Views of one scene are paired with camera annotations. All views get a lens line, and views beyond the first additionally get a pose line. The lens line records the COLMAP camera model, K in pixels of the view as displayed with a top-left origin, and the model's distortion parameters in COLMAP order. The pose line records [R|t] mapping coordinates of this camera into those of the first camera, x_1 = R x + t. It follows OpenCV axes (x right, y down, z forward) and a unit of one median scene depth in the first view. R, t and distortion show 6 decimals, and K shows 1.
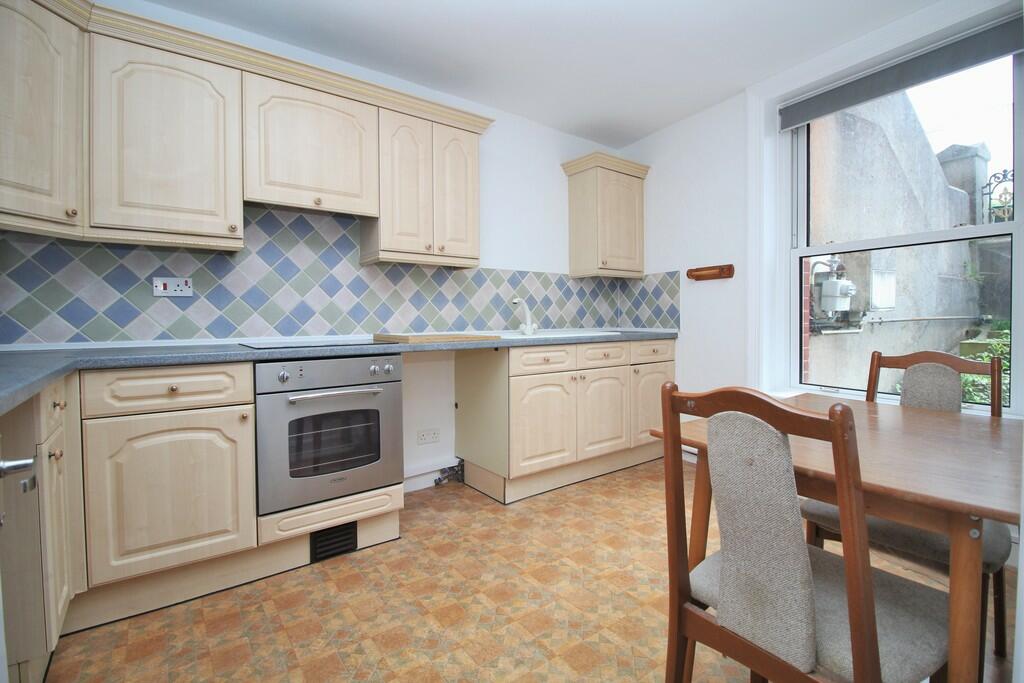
lens RADIAL K [[475.5, 0, 519.7], [0, 475.5, 328.7], [0, 0, 1]] dist [0.001007, -0.013886]
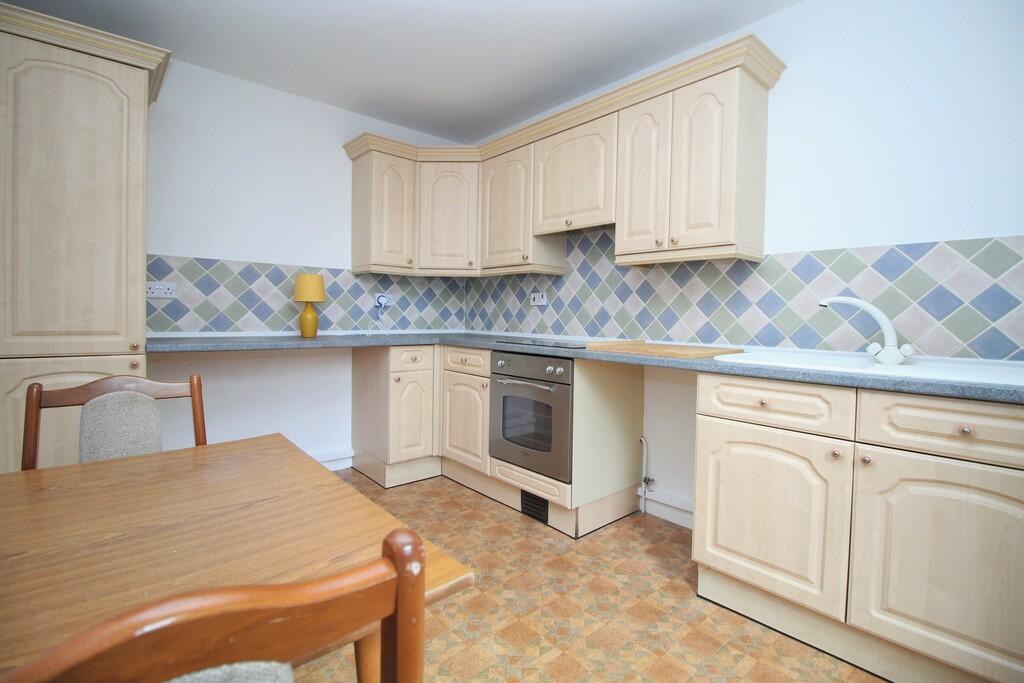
lens RADIAL K [[475.5, 0, 519.7], [0, 475.5, 328.7], [0, 0, 1]] dist [0.001007, -0.013886]
pose [[0.077400, 0.037923, -0.996279, 0.788063], [-0.039994, 0.998590, 0.034904, -0.044765], [0.996198, 0.037143, 0.078808, 0.835357]]
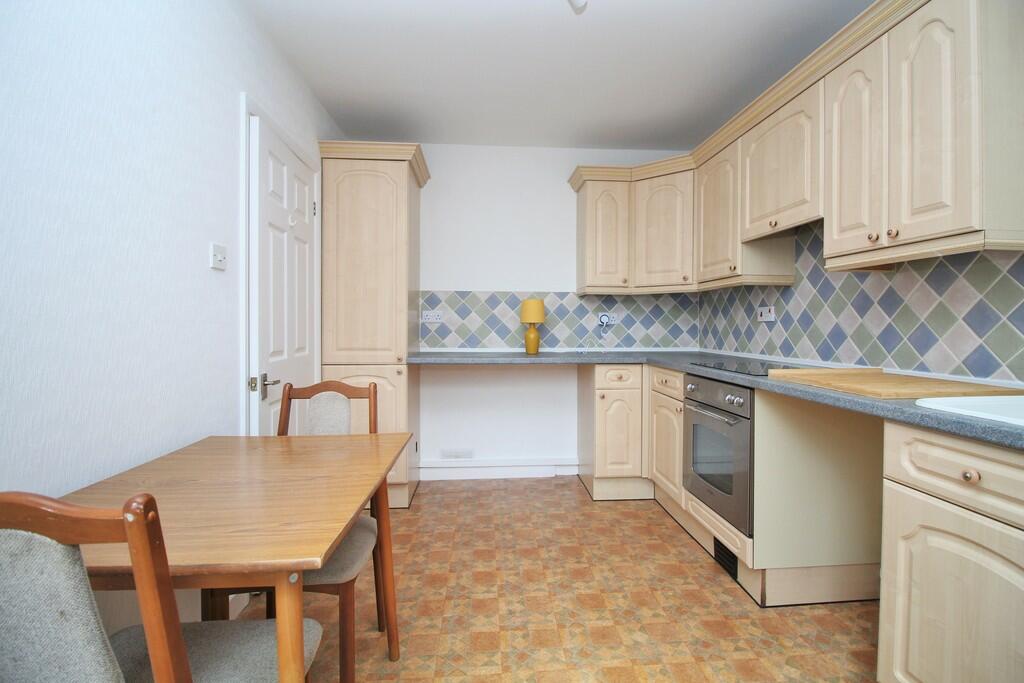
lens RADIAL K [[475.5, 0, 519.7], [0, 475.5, 328.7], [0, 0, 1]] dist [0.001007, -0.013886]
pose [[-0.542190, 0.013319, -0.840151, 0.723259], [-0.017319, 0.999485, 0.027021, -0.072611], [0.840078, 0.029201, -0.541680, 1.152338]]
